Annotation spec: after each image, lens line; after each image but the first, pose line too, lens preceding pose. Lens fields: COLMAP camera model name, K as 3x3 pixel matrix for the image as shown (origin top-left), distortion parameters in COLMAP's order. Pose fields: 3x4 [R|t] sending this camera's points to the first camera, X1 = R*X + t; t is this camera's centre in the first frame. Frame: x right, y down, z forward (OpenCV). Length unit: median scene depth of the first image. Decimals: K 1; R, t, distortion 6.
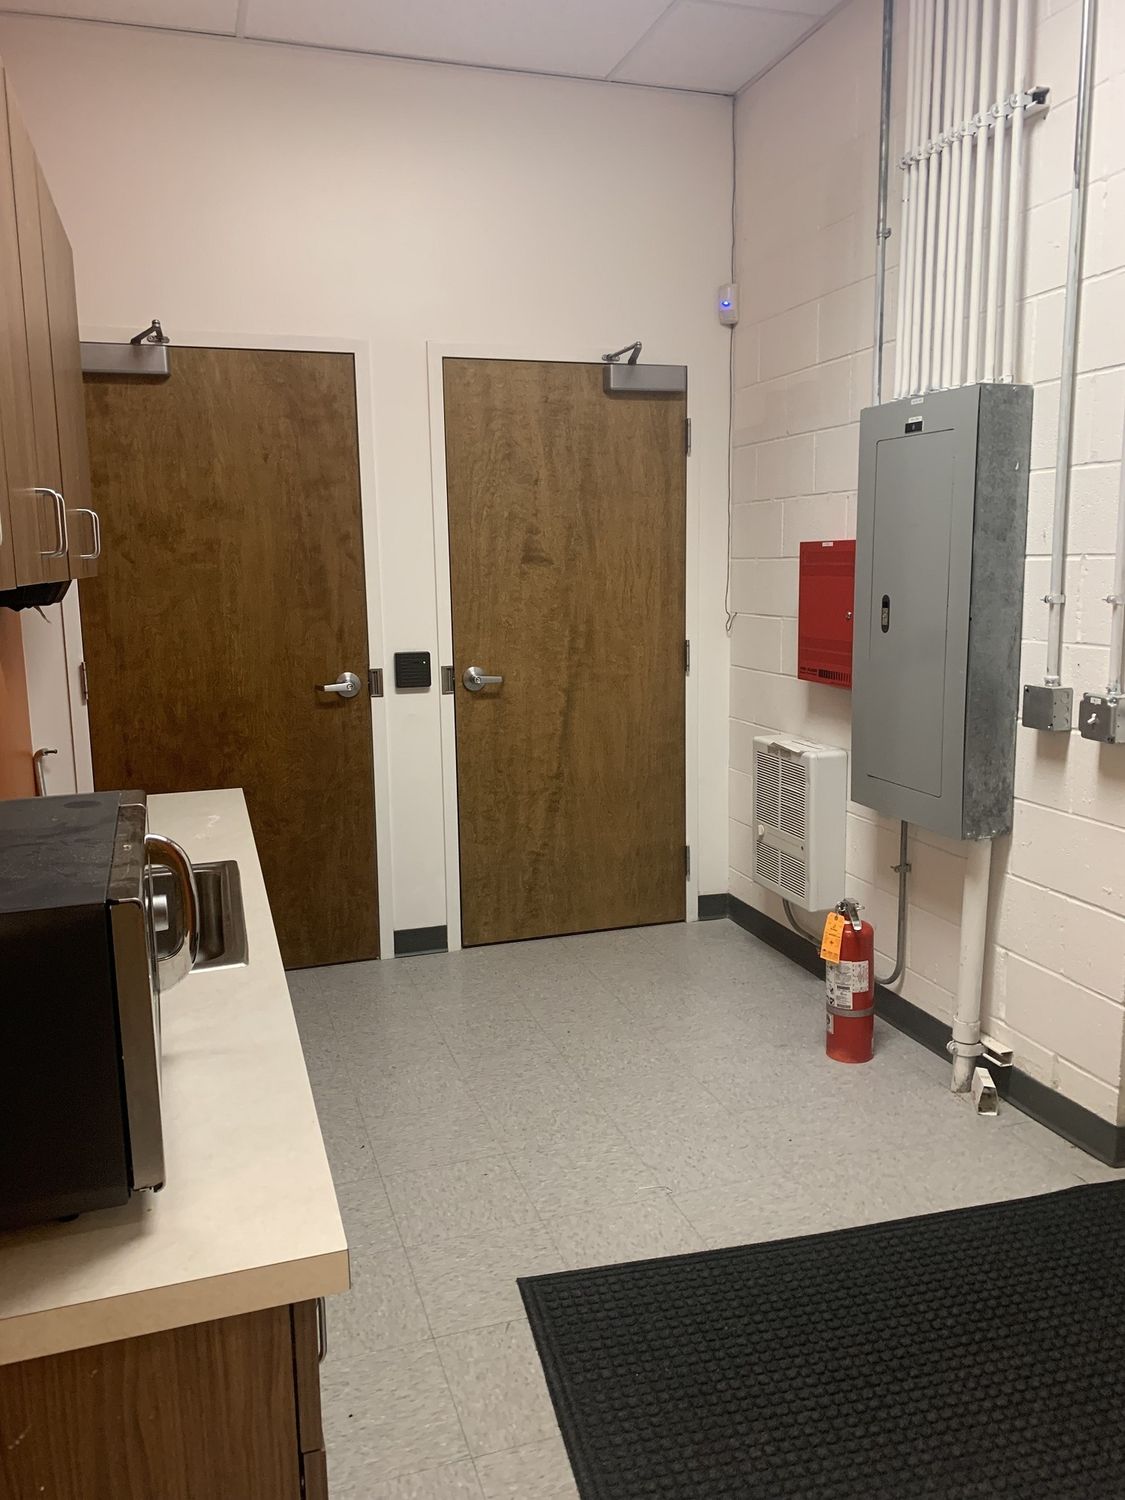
lens RADIAL K [[1158.9, 0, 565.2], [0, 1158.9, 738.9], [0, 0, 1]] dist [0.010422, 0.000334]
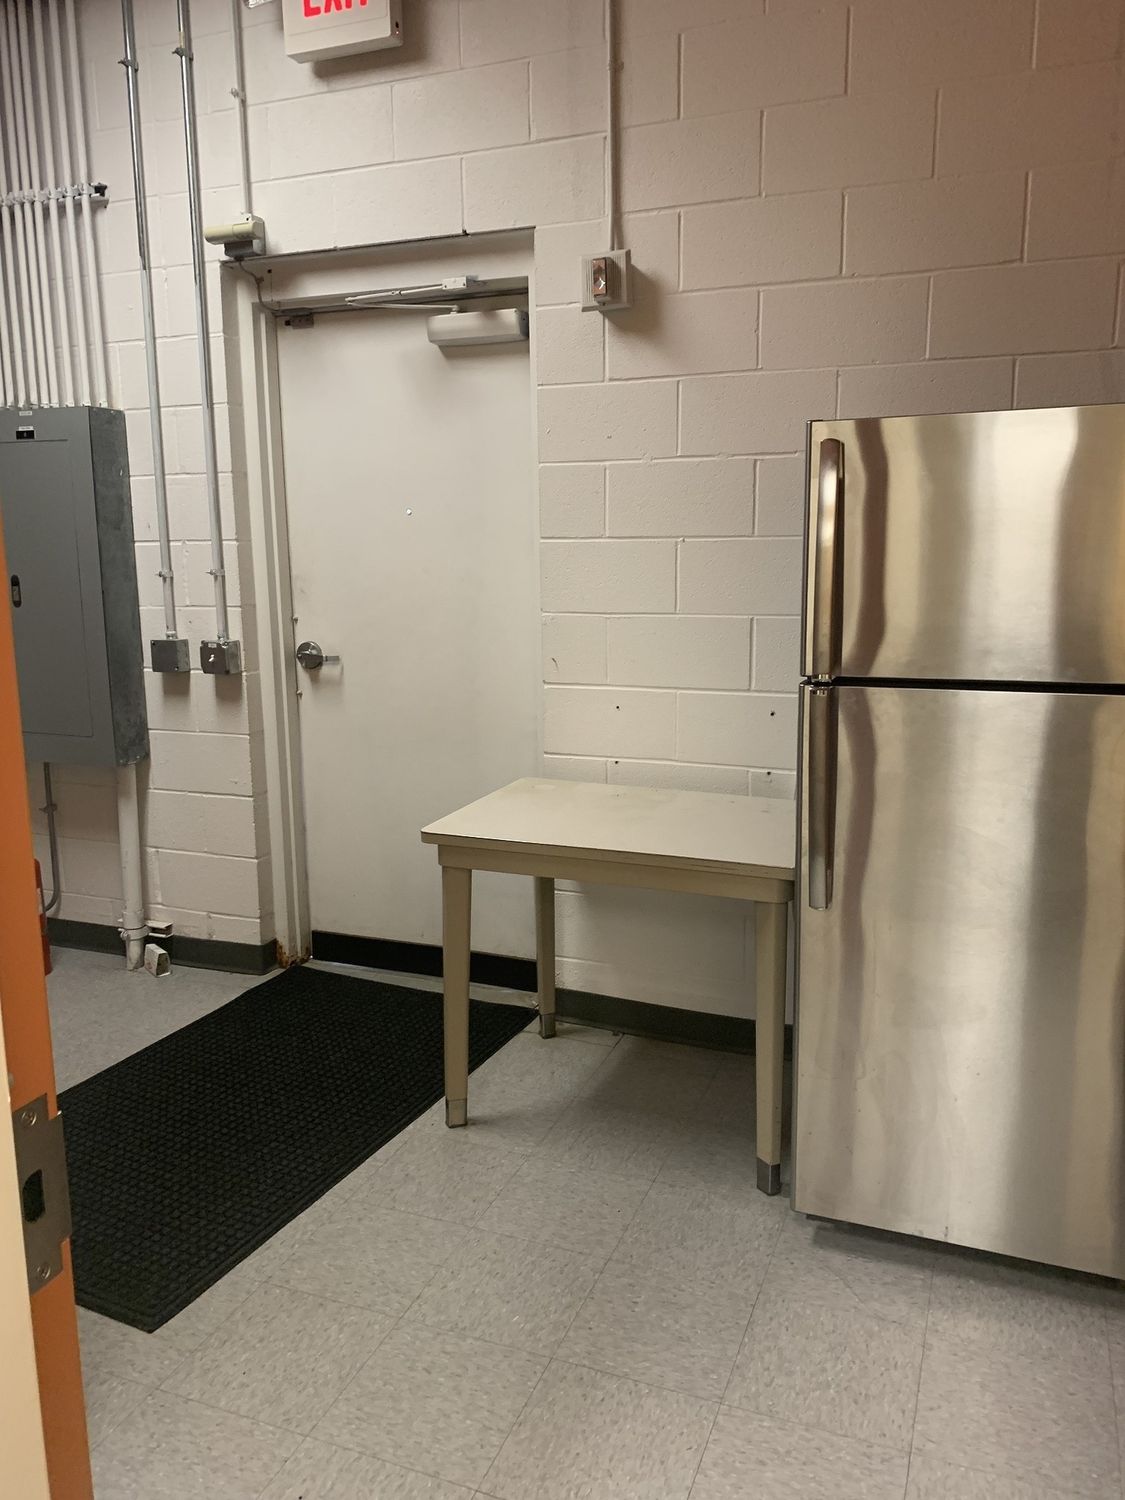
lens RADIAL K [[1158.9, 0, 565.2], [0, 1158.9, 738.9], [0, 0, 1]] dist [0.010422, 0.000334]
pose [[0.643209, -0.128977, 0.754750, -0.304807], [0.123904, 0.990252, 0.063628, 0.038332], [-0.755599, 0.052591, 0.652920, -0.203588]]
